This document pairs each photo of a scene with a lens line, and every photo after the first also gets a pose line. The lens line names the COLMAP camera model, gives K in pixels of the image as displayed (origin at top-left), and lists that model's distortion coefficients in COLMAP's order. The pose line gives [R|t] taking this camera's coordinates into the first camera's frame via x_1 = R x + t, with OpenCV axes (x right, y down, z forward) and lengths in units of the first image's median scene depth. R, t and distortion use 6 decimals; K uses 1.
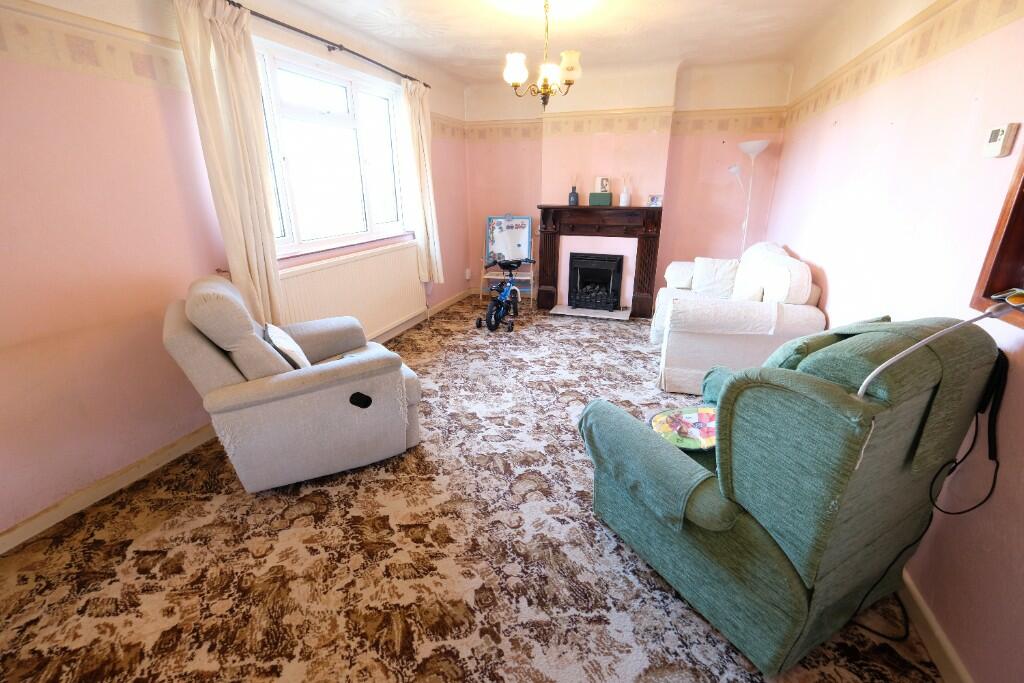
lens RADIAL K [[447.0, 0, 454.5], [0, 447.0, 379.9], [0, 0, 1]] dist [0.002781, -0.000386]
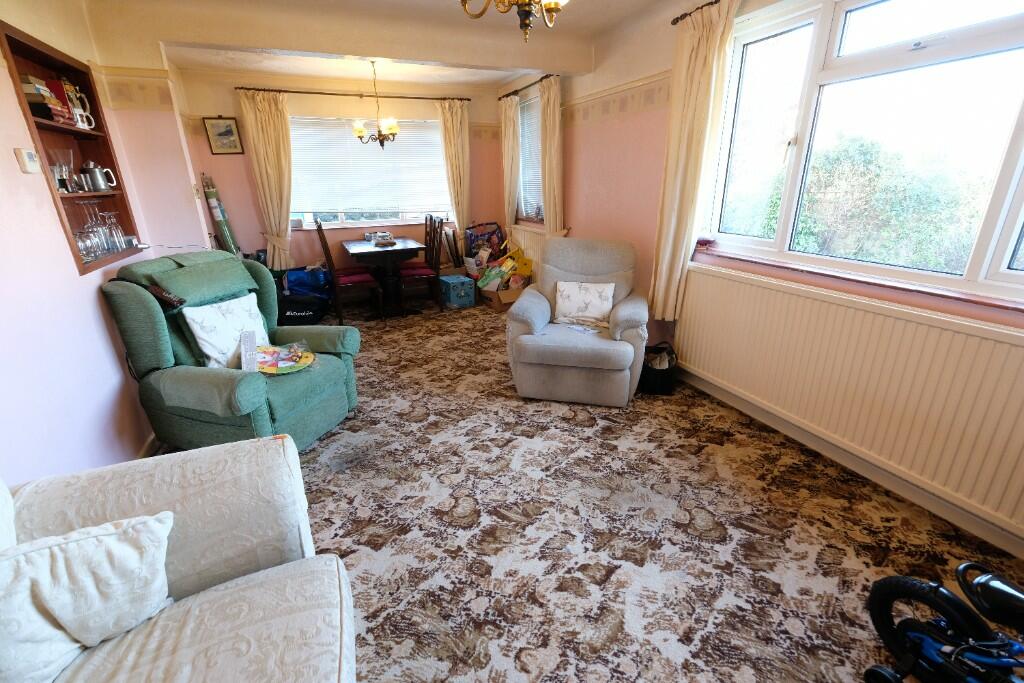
lens RADIAL K [[447.0, 0, 508.3], [0, 447.0, 337.1], [0, 0, 1]] dist [0.002781, -0.000386]
pose [[-0.682684, 0.264660, -0.681100, 0.585542], [-0.273272, 0.771995, 0.573887, -0.536386], [0.677691, 0.577909, -0.454705, 1.201971]]
